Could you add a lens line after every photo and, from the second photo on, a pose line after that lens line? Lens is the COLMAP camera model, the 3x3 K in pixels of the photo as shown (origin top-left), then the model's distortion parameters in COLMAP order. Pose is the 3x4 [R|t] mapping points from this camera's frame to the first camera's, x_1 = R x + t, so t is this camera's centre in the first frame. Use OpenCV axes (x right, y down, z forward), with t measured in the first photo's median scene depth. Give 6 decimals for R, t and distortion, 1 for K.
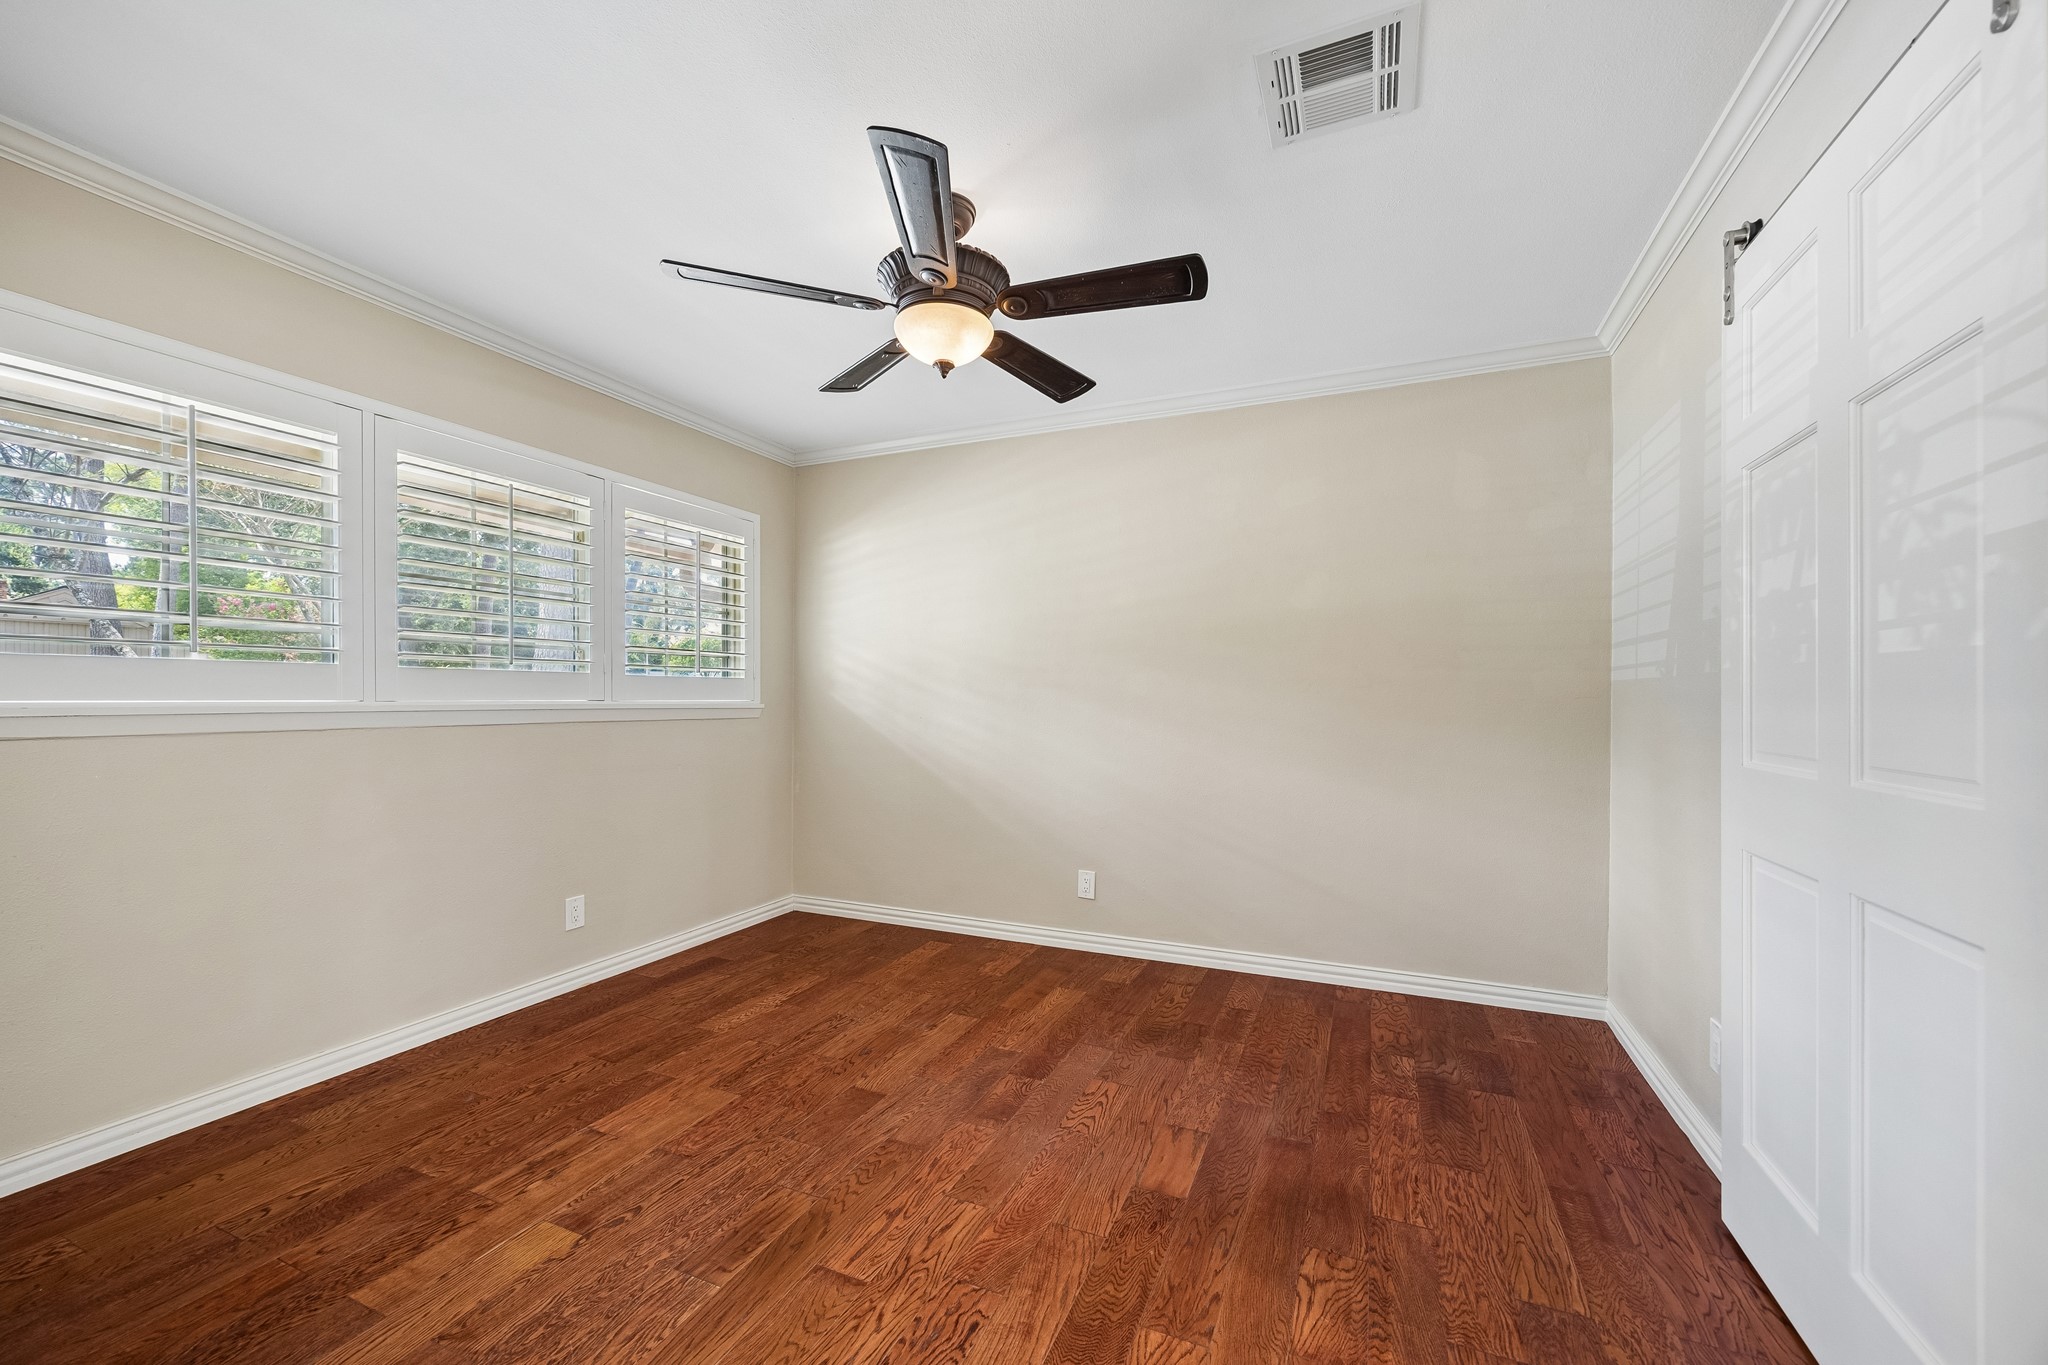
lens RADIAL K [[791.0, 0, 1026.7], [0, 791.0, 698.2], [0, 0, 1]] dist [-0.002342, -0.000171]
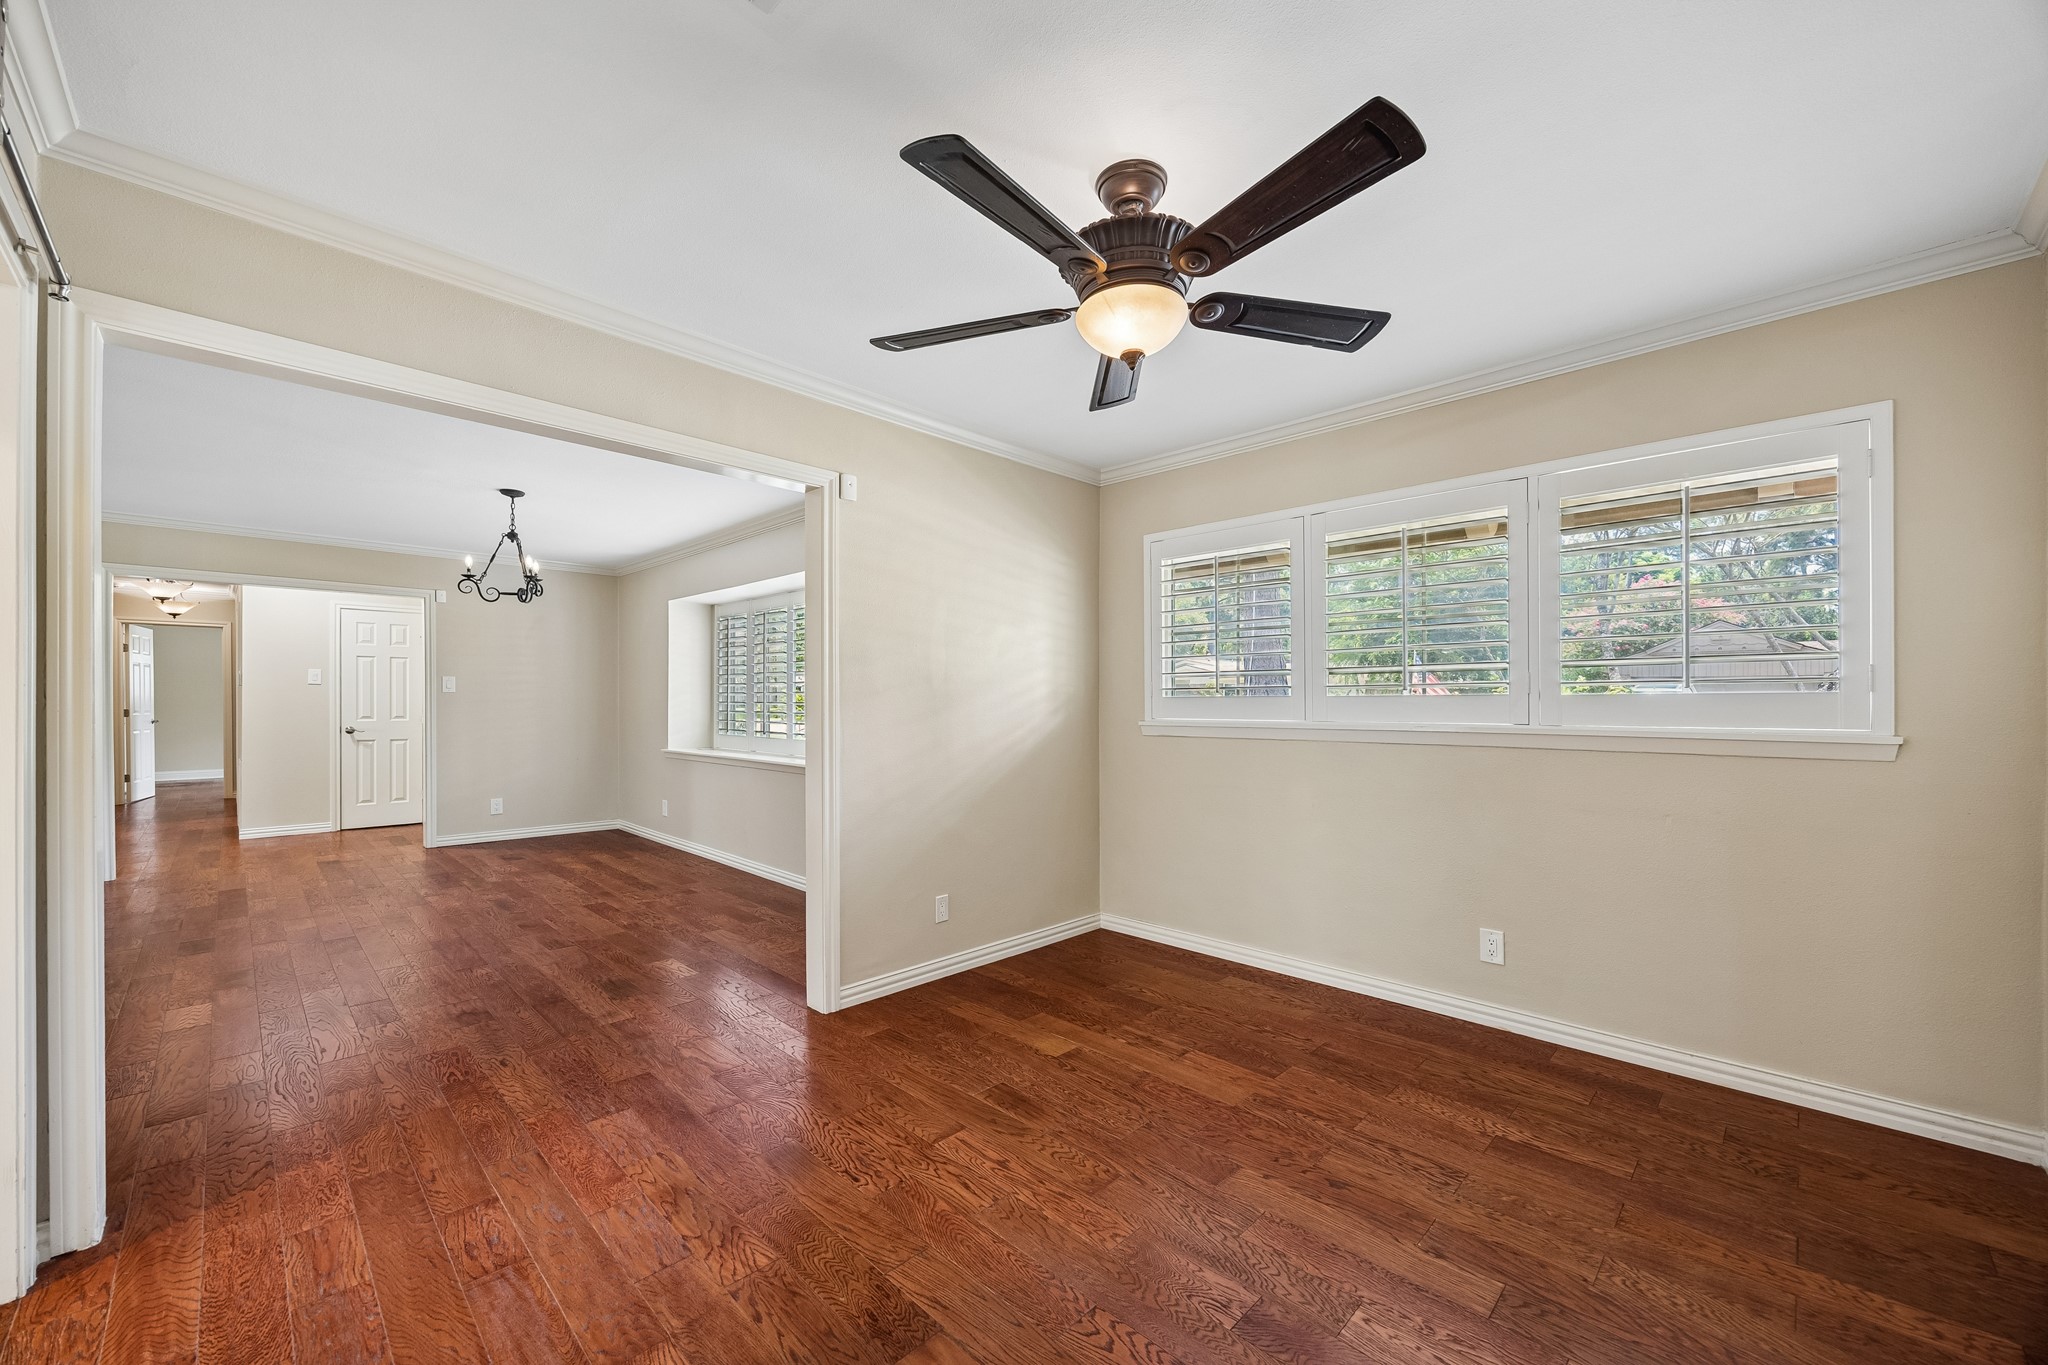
lens RADIAL K [[791.0, 0, 1026.7], [0, 791.0, 698.2], [0, 0, 1]] dist [-0.002342, -0.000171]
pose [[-0.353984, -0.007415, -0.935222, 0.787119], [-0.000295, 0.999969, -0.007816, -0.030580], [0.935251, -0.002491, -0.353976, 1.229122]]
